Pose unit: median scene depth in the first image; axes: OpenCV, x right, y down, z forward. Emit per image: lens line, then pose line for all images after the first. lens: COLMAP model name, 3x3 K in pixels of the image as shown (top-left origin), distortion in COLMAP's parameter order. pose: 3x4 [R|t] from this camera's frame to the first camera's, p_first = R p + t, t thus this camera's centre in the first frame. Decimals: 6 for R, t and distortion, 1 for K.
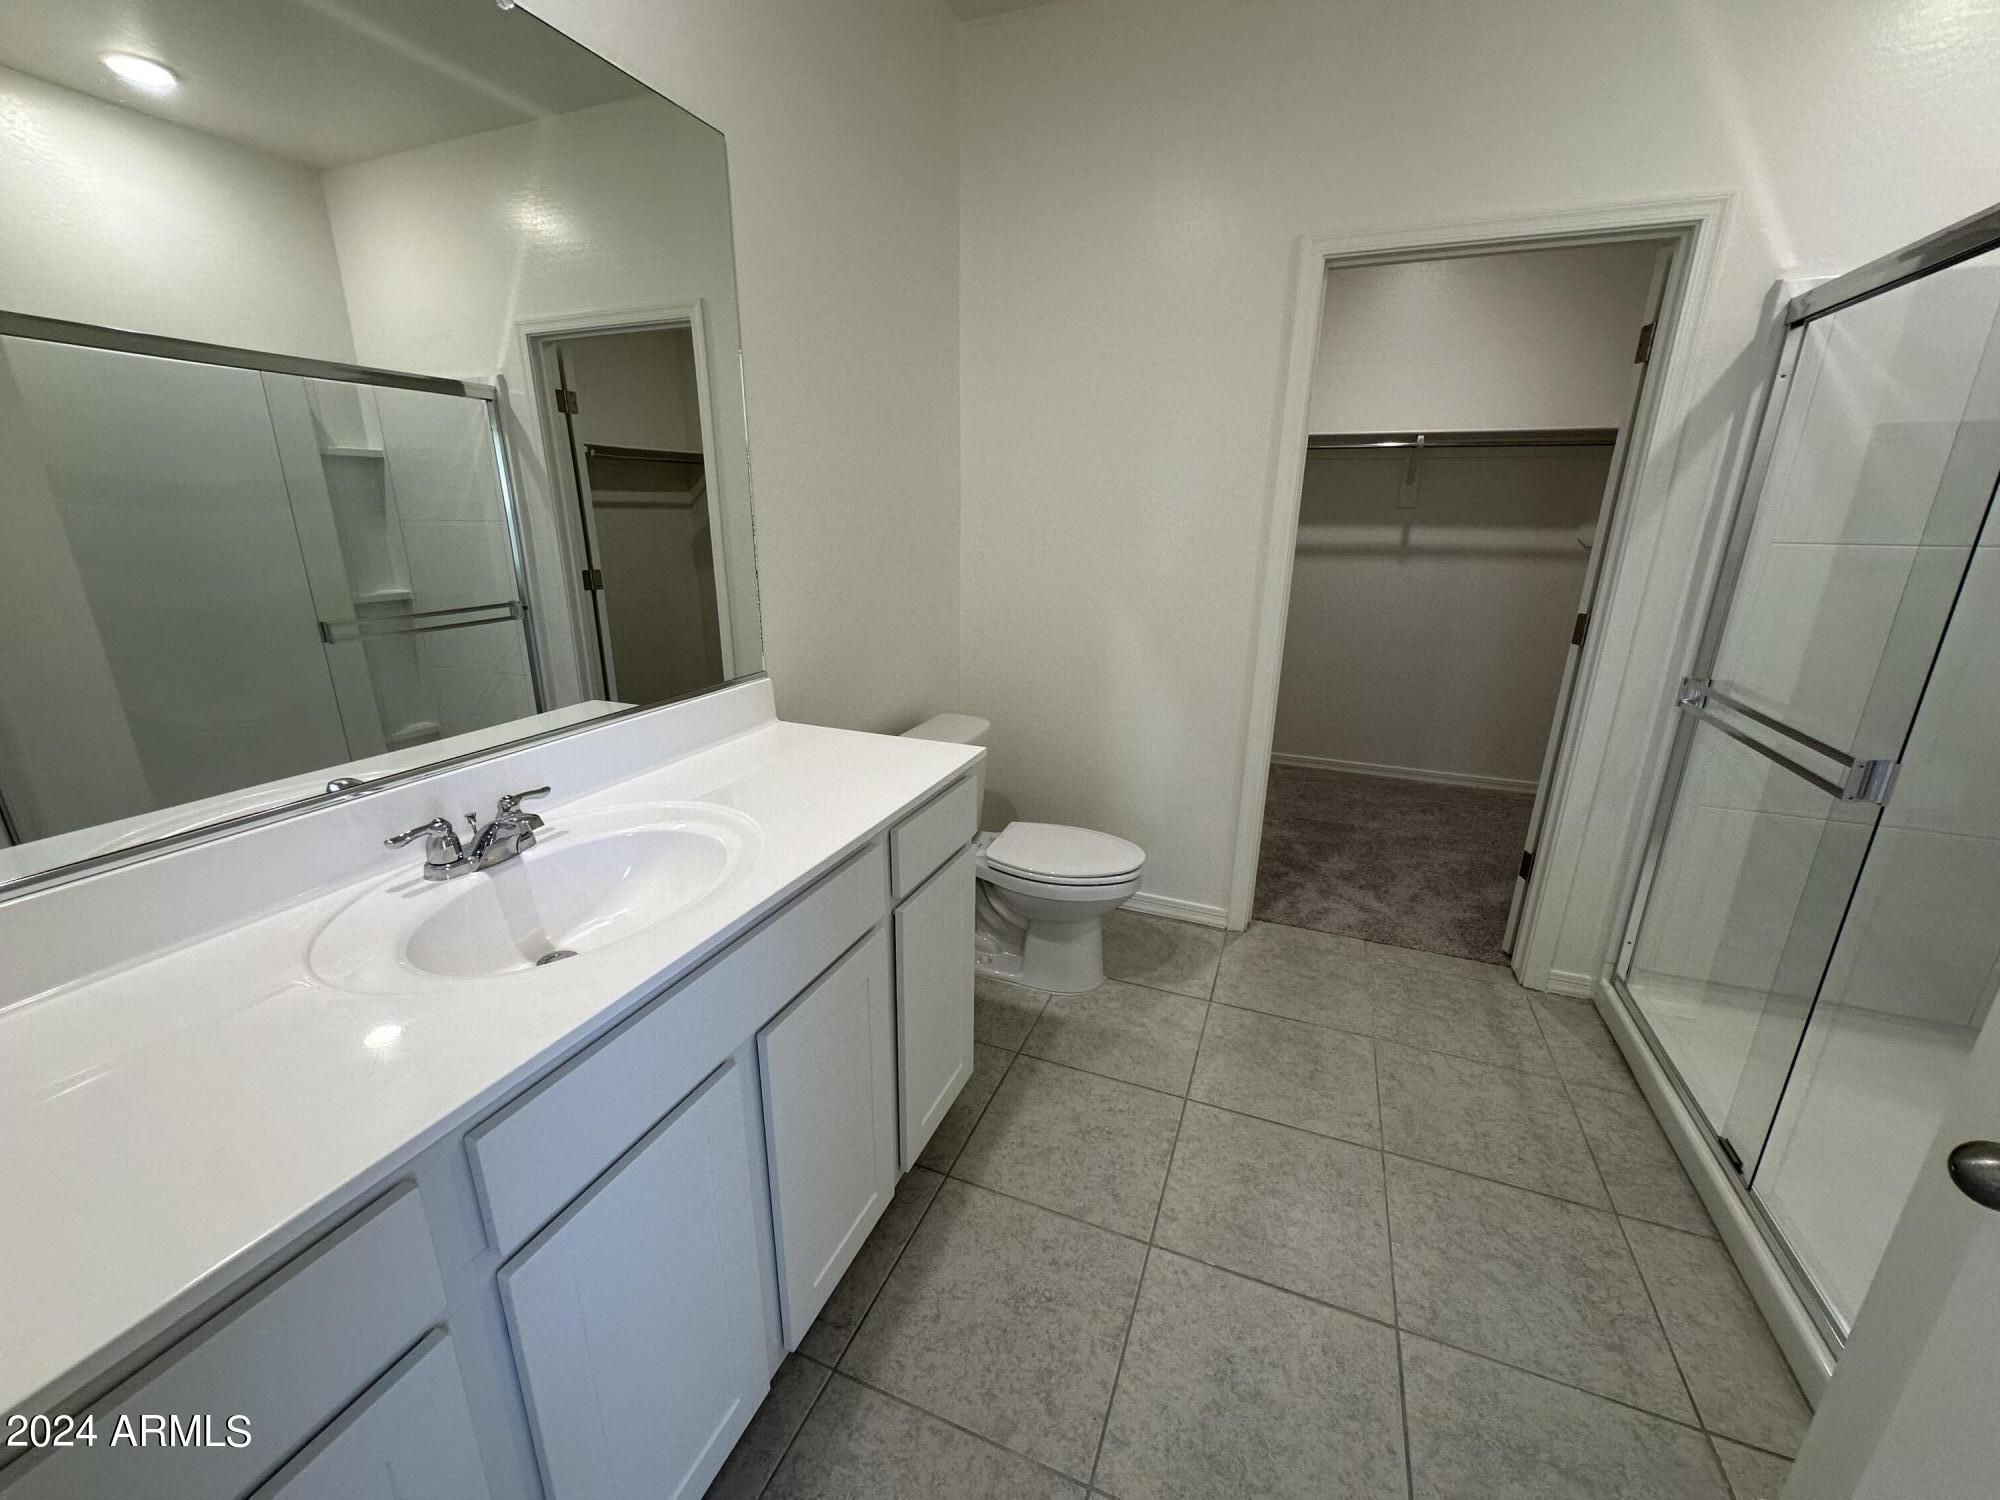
lens RADIAL K [[802.0, 0, 1000.0], [0, 802.0, 750.0], [0, 0, 1]] dist [0.000836, 0.000312]
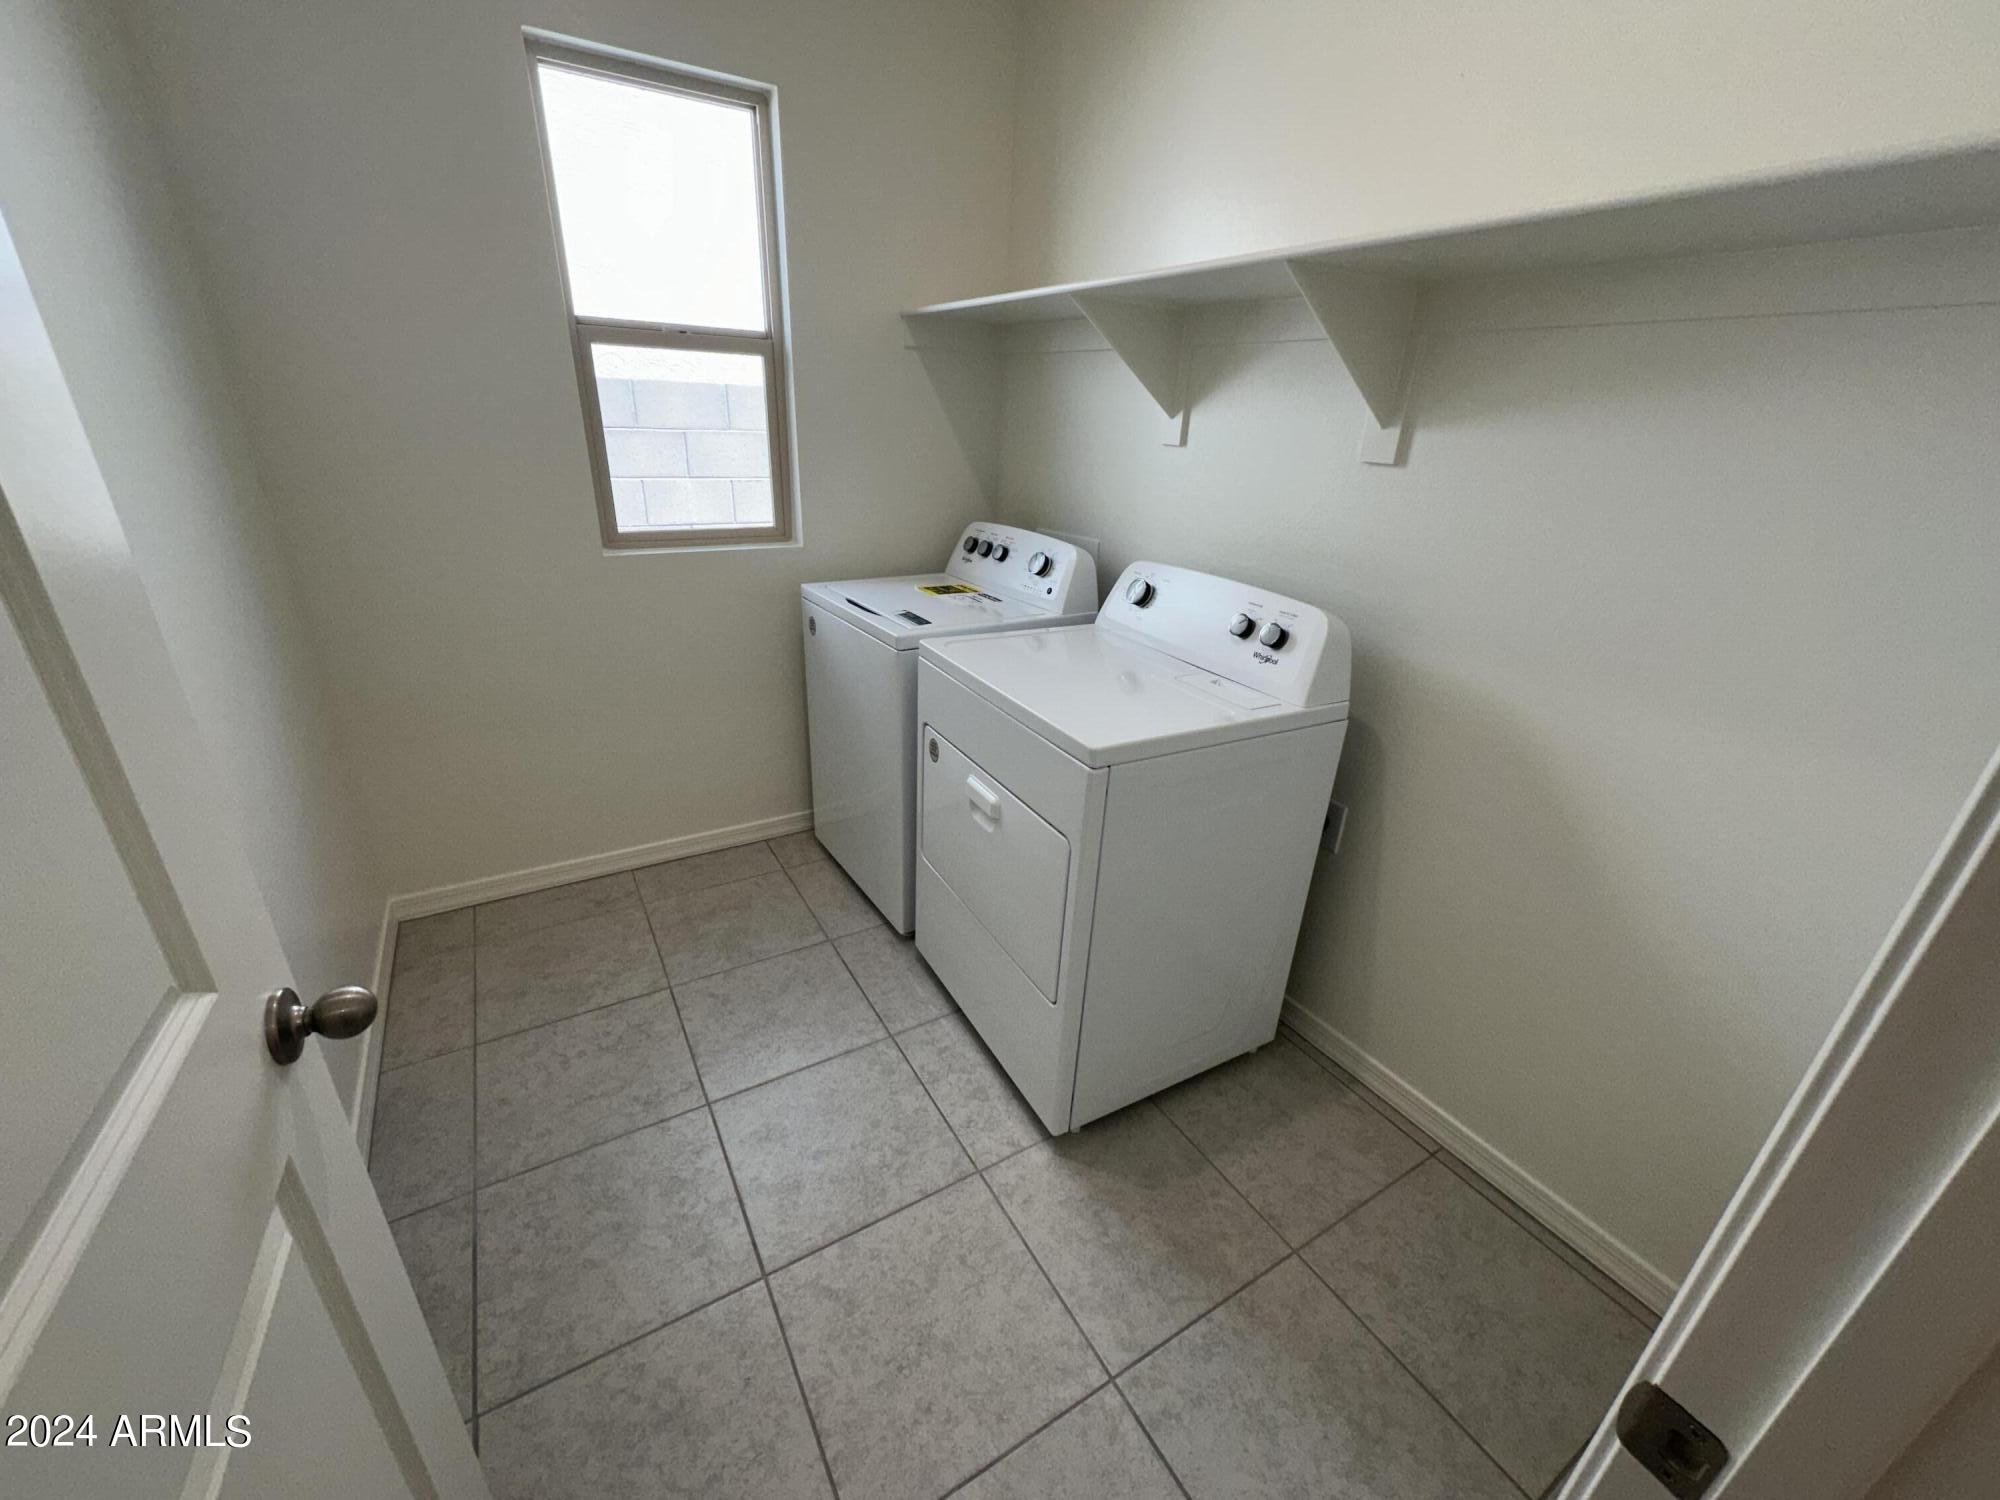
lens RADIAL K [[802.0, 0, 1000.0], [0, 802.0, 750.0], [0, 0, 1]] dist [0.000836, 0.000312]
pose [[-0.605459, 0.281873, -0.744290, 0.492144], [-0.278687, 0.800888, 0.530011, -0.392142], [0.745488, 0.528324, -0.406350, 1.145999]]
